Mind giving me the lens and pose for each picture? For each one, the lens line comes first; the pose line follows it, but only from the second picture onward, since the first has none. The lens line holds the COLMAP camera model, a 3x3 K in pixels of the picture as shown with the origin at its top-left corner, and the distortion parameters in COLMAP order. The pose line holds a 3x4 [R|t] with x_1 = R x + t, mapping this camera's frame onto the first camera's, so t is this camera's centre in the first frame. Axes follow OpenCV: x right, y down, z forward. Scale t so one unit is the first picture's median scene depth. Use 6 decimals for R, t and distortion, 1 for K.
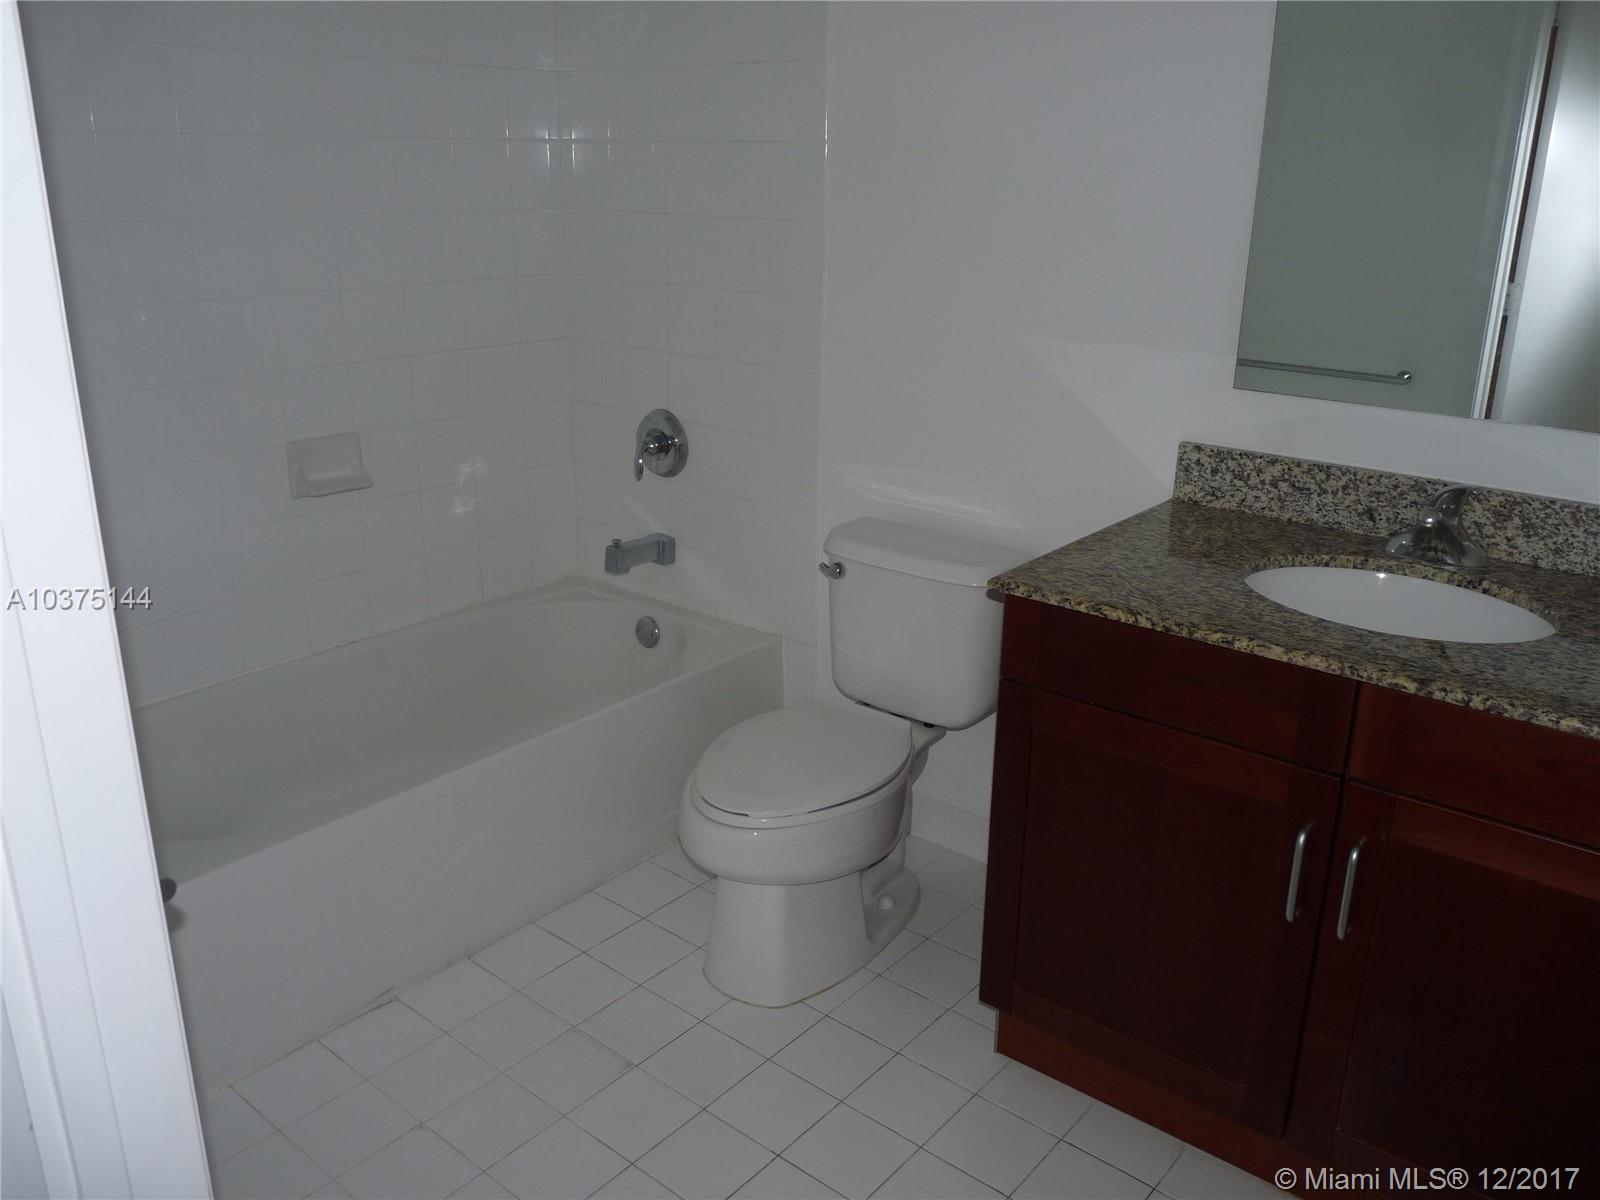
lens RADIAL K [[1283.9, 0, 800.0], [0, 1283.9, 600.0], [0, 0, 1]] dist [0.004432, -0.057300]
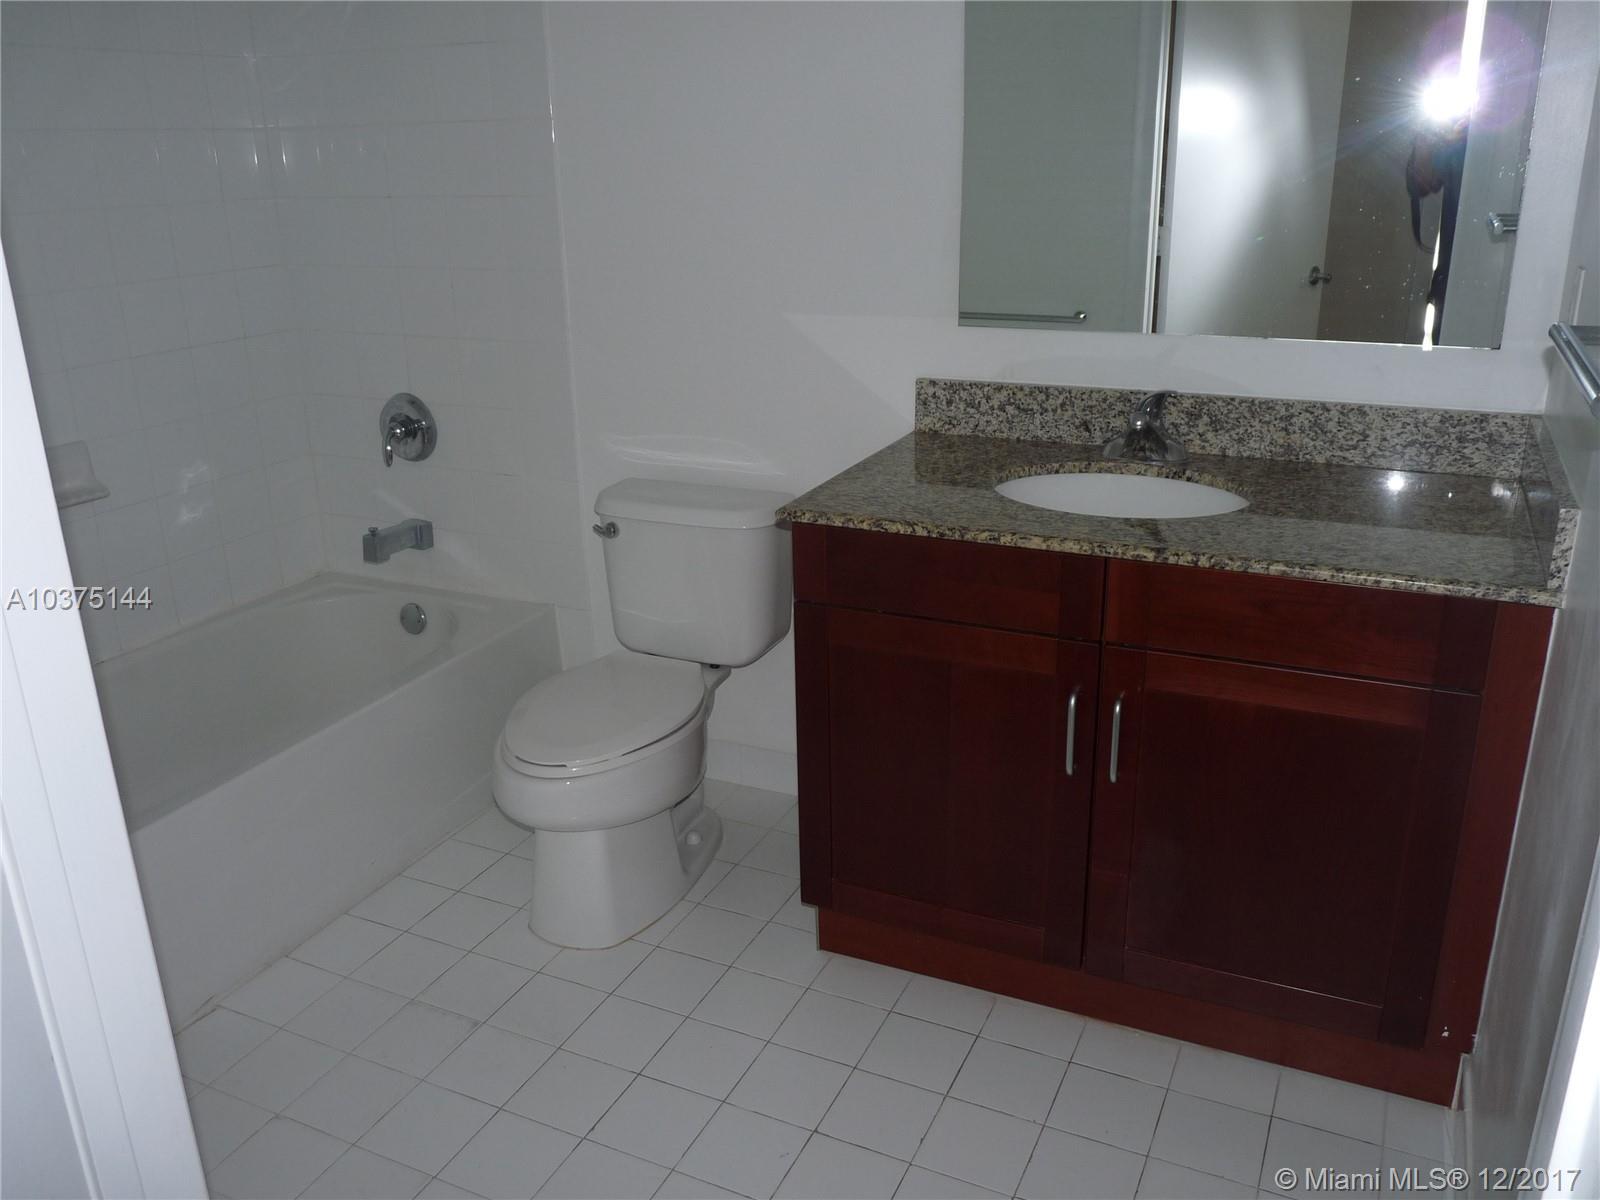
lens RADIAL K [[1283.9, 0, 800.0], [0, 1283.9, 600.0], [0, 0, 1]] dist [0.004432, -0.057300]
pose [[0.967585, -0.113128, 0.225789, -0.078513], [0.111024, 0.993573, 0.022039, 0.033475], [-0.226831, 0.003743, 0.973927, -0.059293]]
